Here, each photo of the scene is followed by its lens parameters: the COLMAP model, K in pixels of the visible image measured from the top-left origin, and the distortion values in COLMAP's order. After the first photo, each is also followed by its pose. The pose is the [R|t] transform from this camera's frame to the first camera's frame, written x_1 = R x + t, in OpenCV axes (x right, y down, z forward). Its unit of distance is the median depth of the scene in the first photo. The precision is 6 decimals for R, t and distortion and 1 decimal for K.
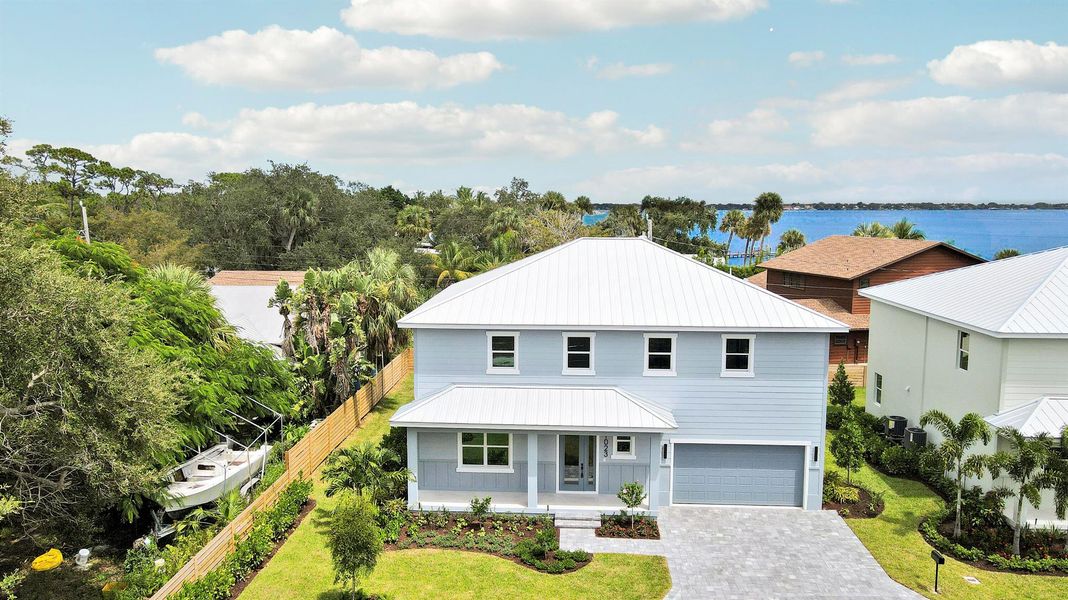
lens RADIAL K [[826.6, 0, 536.7], [0, 826.6, 295.5], [0, 0, 1]] dist [0.016059, 0.009120]
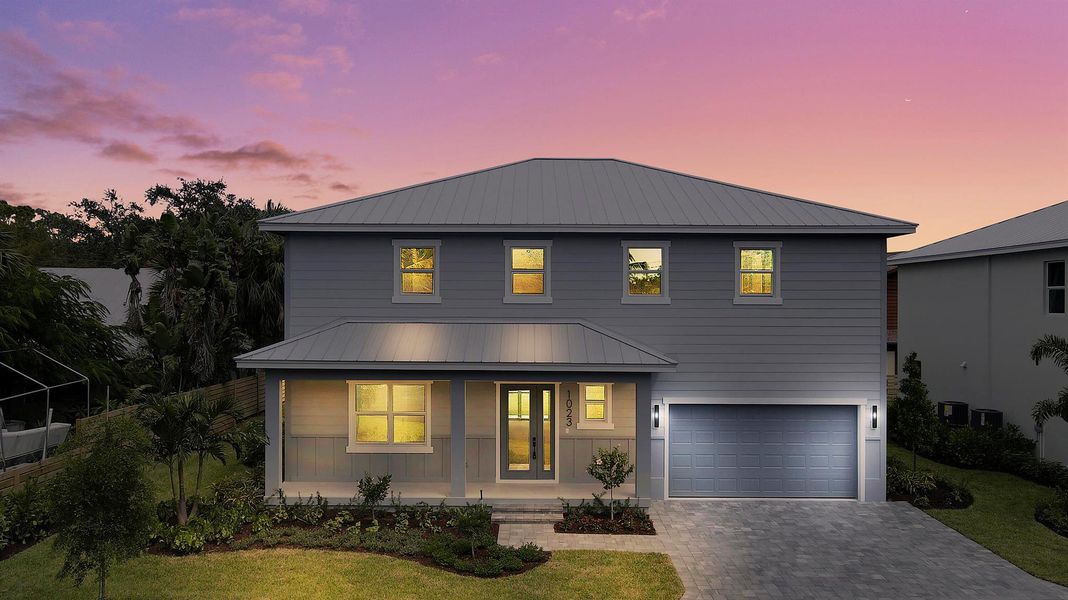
lens RADIAL K [[826.6, 0, 538.1], [0, 826.6, 299.2], [0, 0, 1]] dist [0.016059, 0.009120]
pose [[0.998712, -0.003015, 0.050658, 0.026150], [0.009005, 0.992920, -0.118447, 0.186432], [-0.049942, 0.118750, 0.991667, 0.345662]]
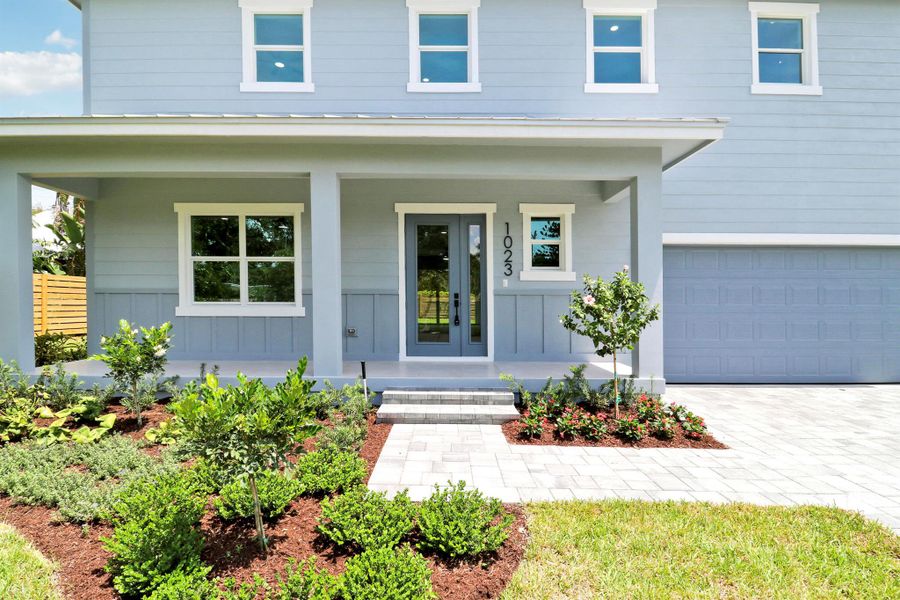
lens RADIAL K [[426.6, 0, 443.6], [0, 426.6, 302.5], [0, 0, 1]] dist [-0.003634, -0.008013]
pose [[0.999144, -0.004466, 0.041133, 0.041525], [0.009503, 0.992353, -0.123067, 0.256837], [-0.040269, 0.123352, 0.991546, 0.833238]]
